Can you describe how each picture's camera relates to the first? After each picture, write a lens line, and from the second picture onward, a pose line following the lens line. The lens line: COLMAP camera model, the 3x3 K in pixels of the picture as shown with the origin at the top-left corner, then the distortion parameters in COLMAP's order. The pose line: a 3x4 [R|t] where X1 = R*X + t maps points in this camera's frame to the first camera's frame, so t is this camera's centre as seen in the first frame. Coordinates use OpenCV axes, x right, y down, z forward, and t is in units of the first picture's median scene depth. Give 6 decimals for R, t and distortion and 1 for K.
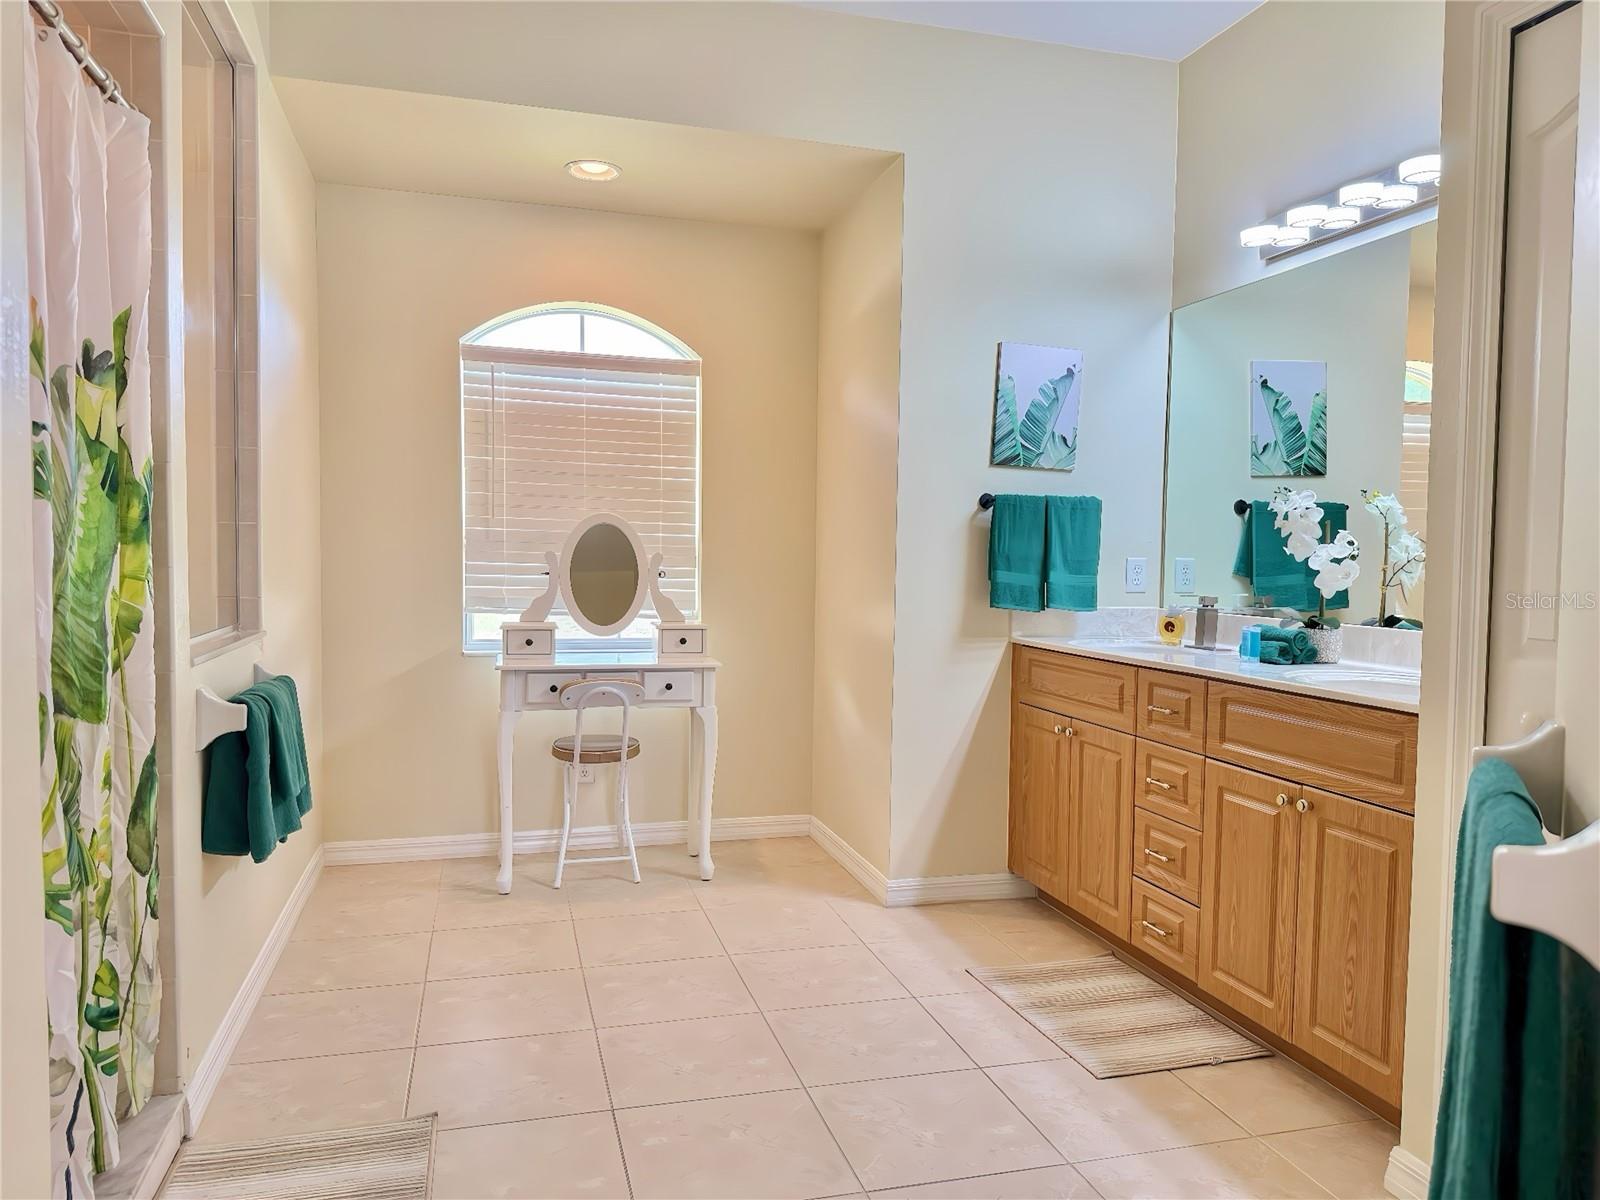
lens RADIAL K [[1128.8, 0, 800.0], [0, 1128.8, 600.0], [0, 0, 1]] dist [0.152757, -0.265015]
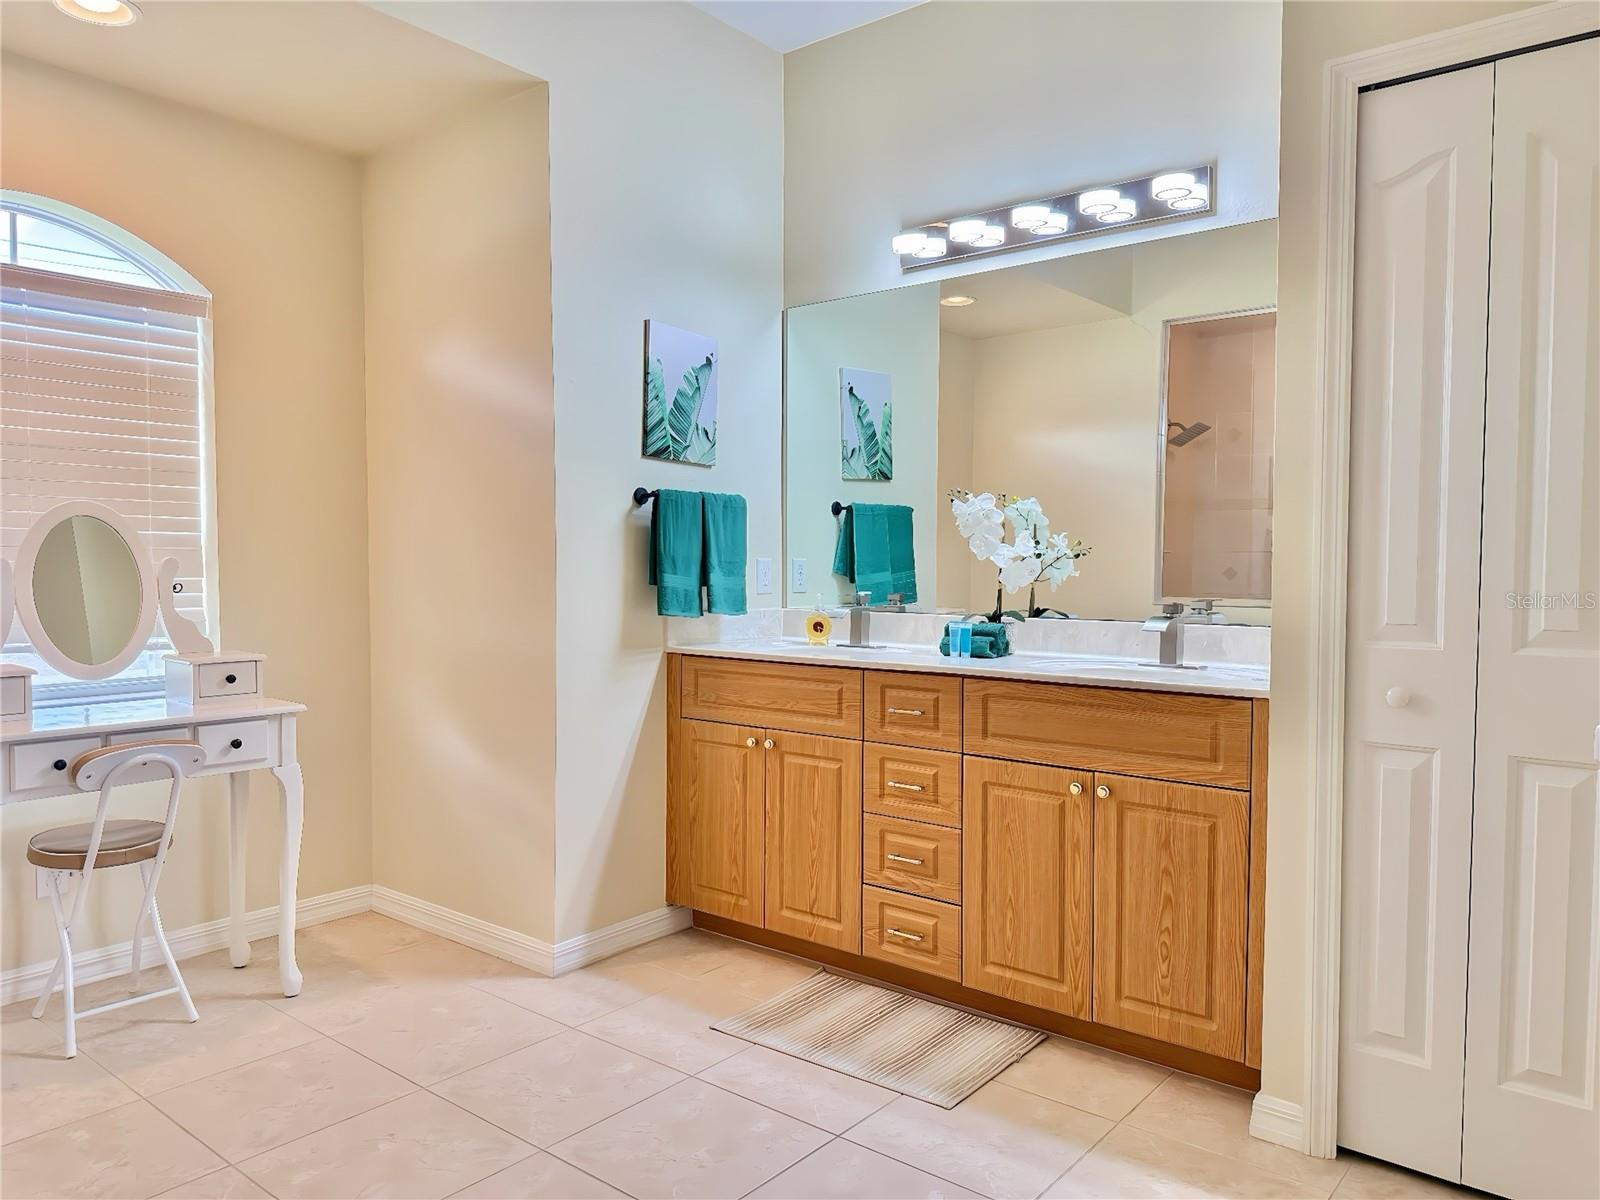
lens RADIAL K [[1128.8, 0, 800.0], [0, 1128.8, 600.0], [0, 0, 1]] dist [0.152757, -0.265015]
pose [[0.814469, -0.033543, 0.579236, -0.253669], [0.033179, 0.999386, 0.011221, -0.011442], [-0.579257, 0.010080, 0.815083, 0.200957]]
